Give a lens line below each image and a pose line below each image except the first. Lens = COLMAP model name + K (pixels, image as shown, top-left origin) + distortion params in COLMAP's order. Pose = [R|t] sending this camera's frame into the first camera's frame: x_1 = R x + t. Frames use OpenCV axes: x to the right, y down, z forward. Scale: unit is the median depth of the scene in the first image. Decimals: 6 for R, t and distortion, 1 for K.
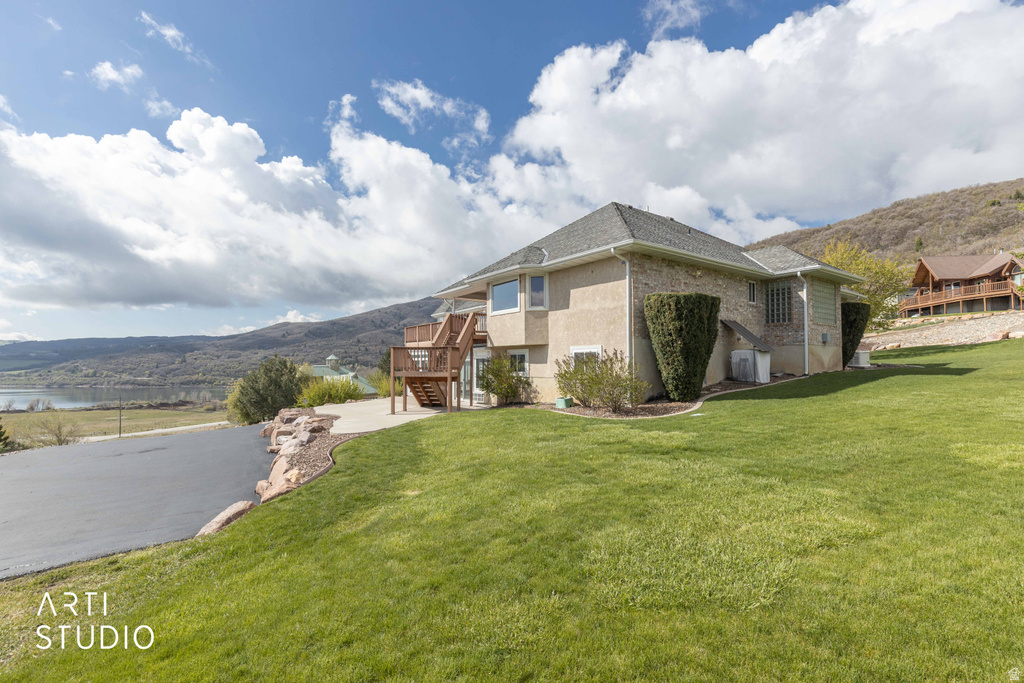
lens RADIAL K [[464.9, 0, 517.7], [0, 464.9, 335.9], [0, 0, 1]] dist [0.006593, -0.000896]
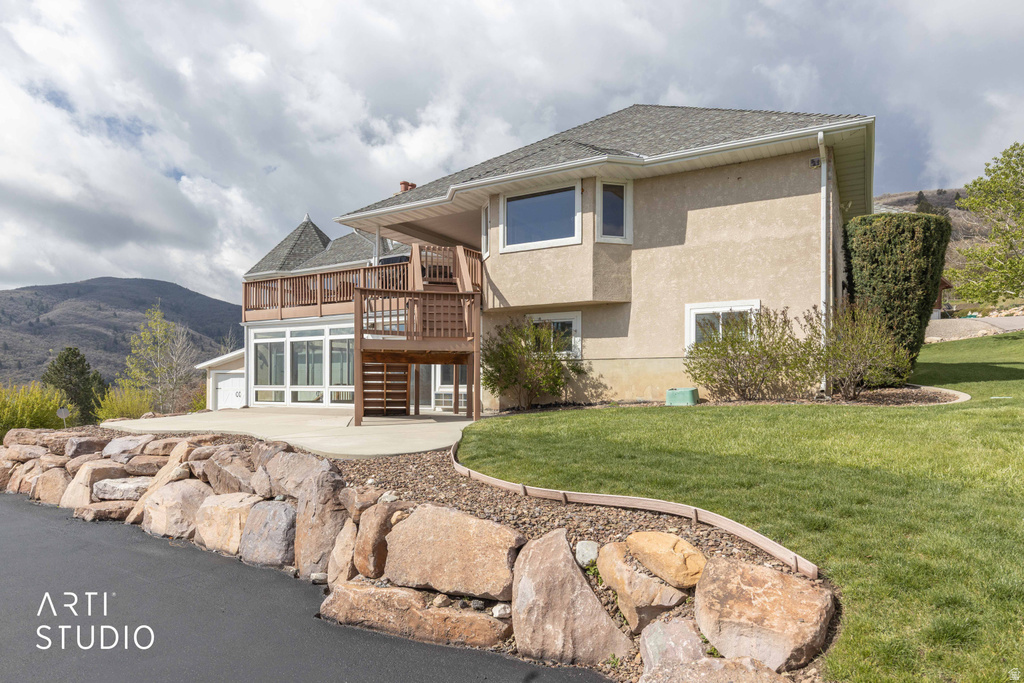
lens RADIAL K [[615.4, 0, 523.5], [0, 615.4, 379.7], [0, 0, 1]] dist [0.000913, 0.001794]
pose [[0.911513, -0.002682, 0.411262, -0.098689], [-0.022566, 0.998146, 0.056525, 0.019465], [-0.410651, -0.060804, 0.909763, 0.087139]]
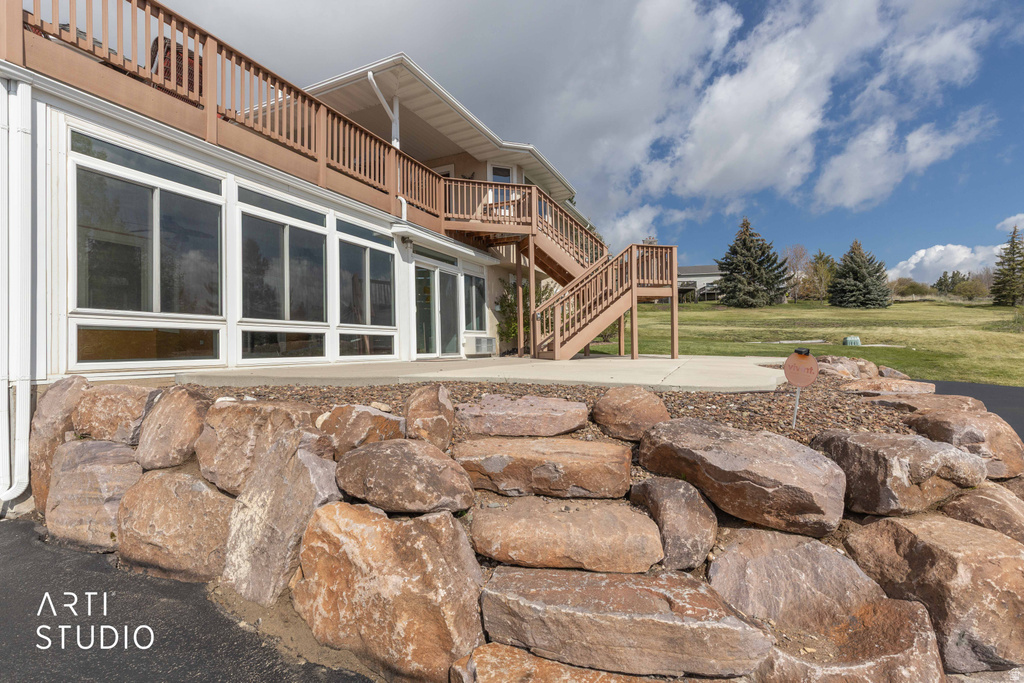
lens RADIAL K [[464.9, 0, 517.2], [0, 464.9, 346.6], [0, 0, 1]] dist [0.006593, -0.000896]
pose [[-0.472066, 0.001324, 0.881562, -0.183396], [-0.051805, 0.998229, -0.029240, 0.045934], [-0.880040, -0.059472, -0.471161, 0.384529]]
